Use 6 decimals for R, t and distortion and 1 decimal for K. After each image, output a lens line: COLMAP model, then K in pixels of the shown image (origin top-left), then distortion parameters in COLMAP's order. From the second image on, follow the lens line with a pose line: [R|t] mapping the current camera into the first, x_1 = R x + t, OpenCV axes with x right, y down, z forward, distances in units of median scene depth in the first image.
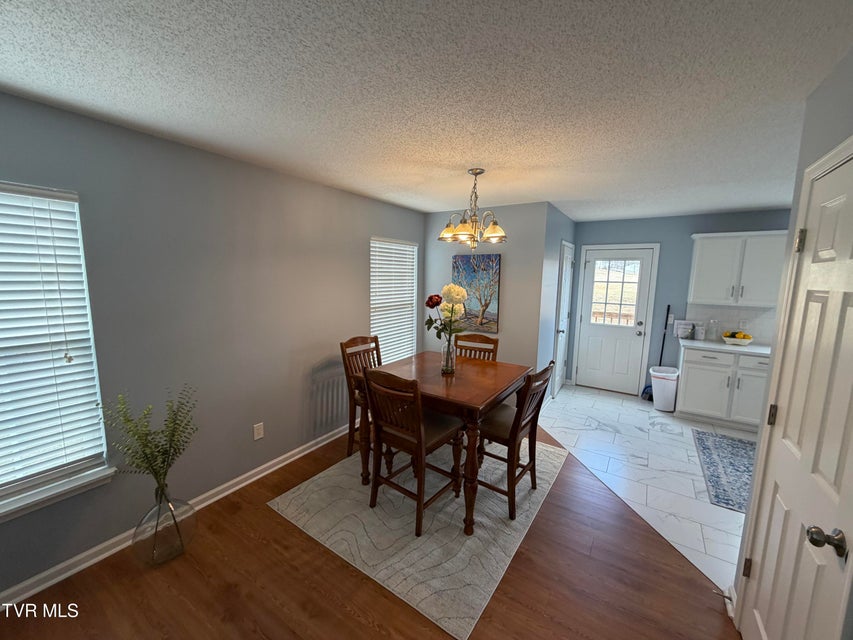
lens RADIAL K [[339.0, 0, 426.9], [0, 339.0, 321.3], [0, 0, 1]] dist [-0.002606, 0.000400]
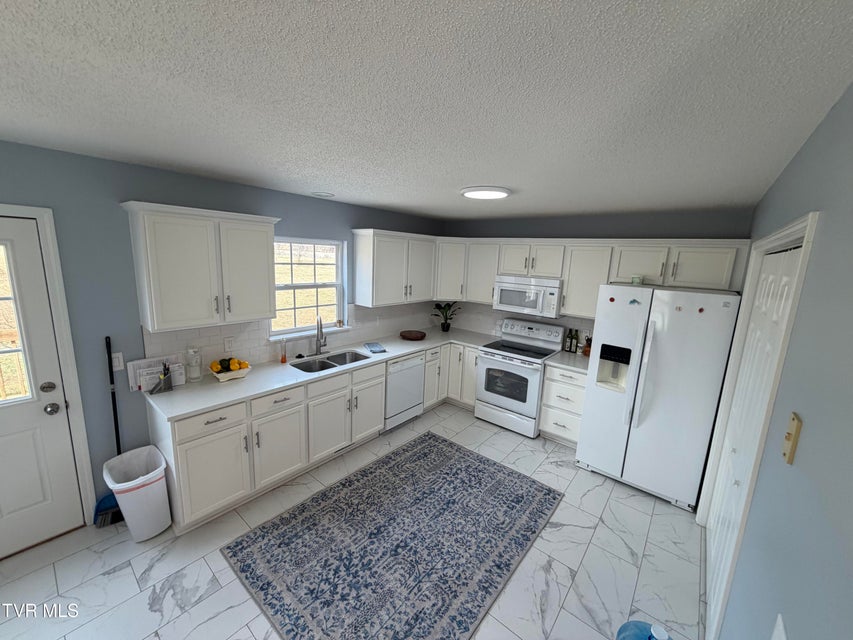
lens RADIAL K [[339.0, 0, 422.3], [0, 339.0, 320.8], [0, 0, 1]] dist [-0.002606, 0.000400]
pose [[0.115115, -0.191345, 0.974749, 0.294370], [0.097740, 0.978693, 0.180576, -0.123980], [-0.988532, 0.074485, 0.131364, 0.490210]]
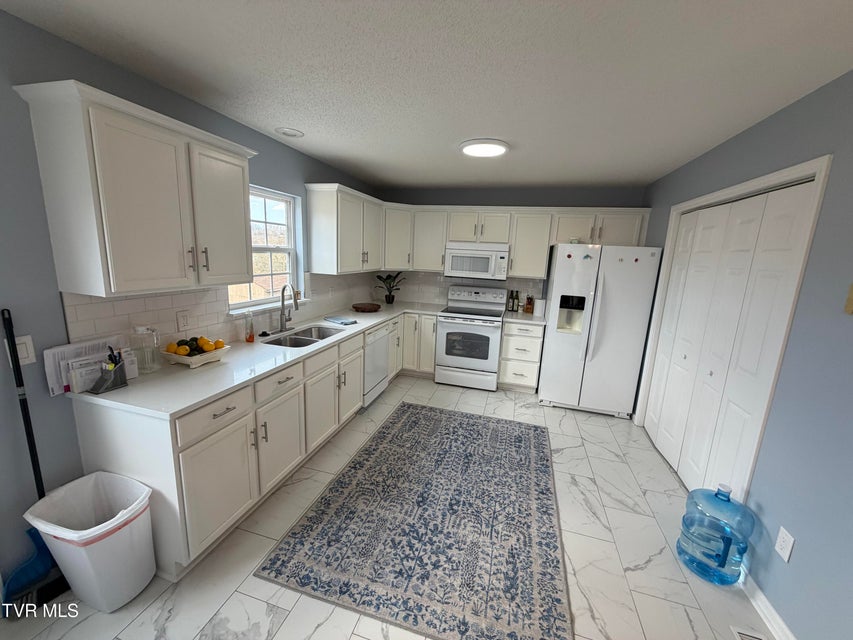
lens RADIAL K [[339.0, 0, 424.3], [0, 339.0, 321.3], [0, 0, 1]] dist [-0.002606, 0.000400]
pose [[-0.292033, -0.214841, 0.931966, 0.332476], [0.086986, 0.964438, 0.249584, -0.086021], [-0.952444, 0.153955, -0.262959, 0.759952]]
